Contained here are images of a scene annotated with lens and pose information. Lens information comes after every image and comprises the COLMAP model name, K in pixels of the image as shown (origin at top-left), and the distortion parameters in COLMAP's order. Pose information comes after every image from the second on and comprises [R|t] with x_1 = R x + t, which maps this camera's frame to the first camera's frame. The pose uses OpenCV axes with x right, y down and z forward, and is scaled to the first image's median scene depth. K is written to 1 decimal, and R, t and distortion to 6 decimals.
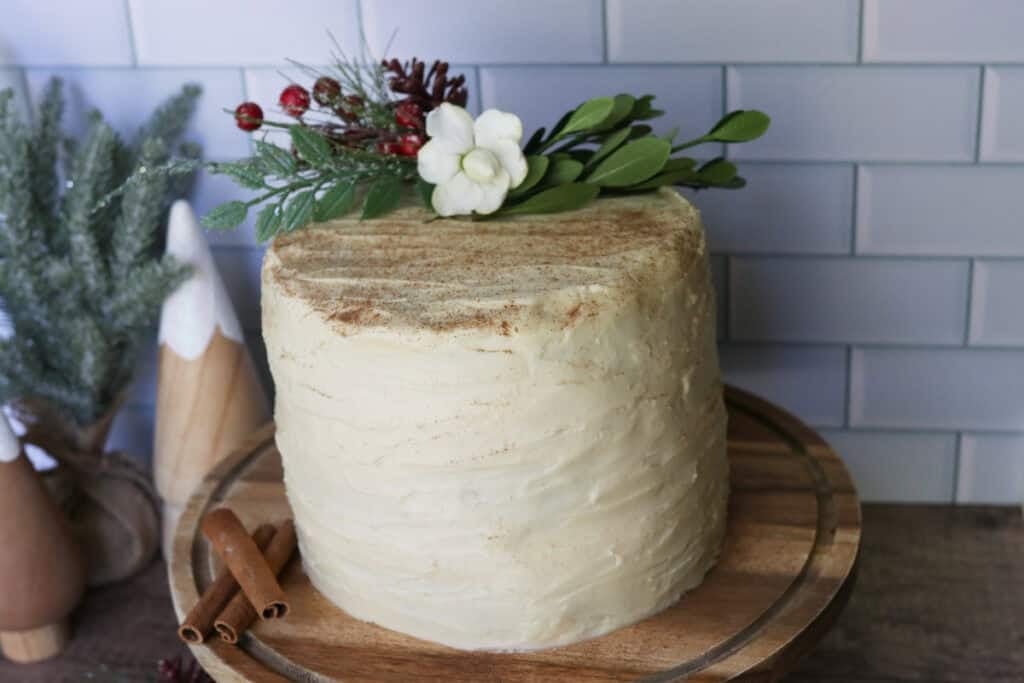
lens RADIAL K [[1614.7, 0, 512.0], [0, 1614.7, 341.5], [0, 0, 1]] dist [-0.026999, -0.027225]
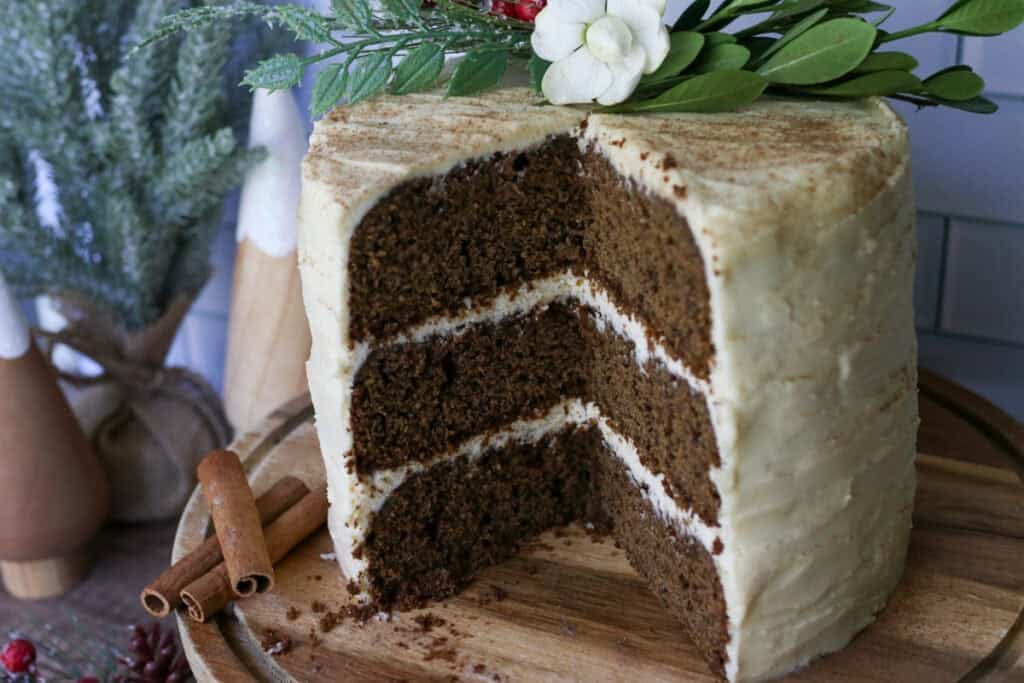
lens RADIAL K [[1614.7, 0, 512.0], [0, 1614.7, 341.5], [0, 0, 1]] dist [-0.026999, -0.027225]
pose [[0.970562, 0.124928, -0.205916, 0.107435], [-0.121141, 0.992153, 0.030947, 0.011180], [0.208167, -0.005091, 0.978080, 0.277519]]
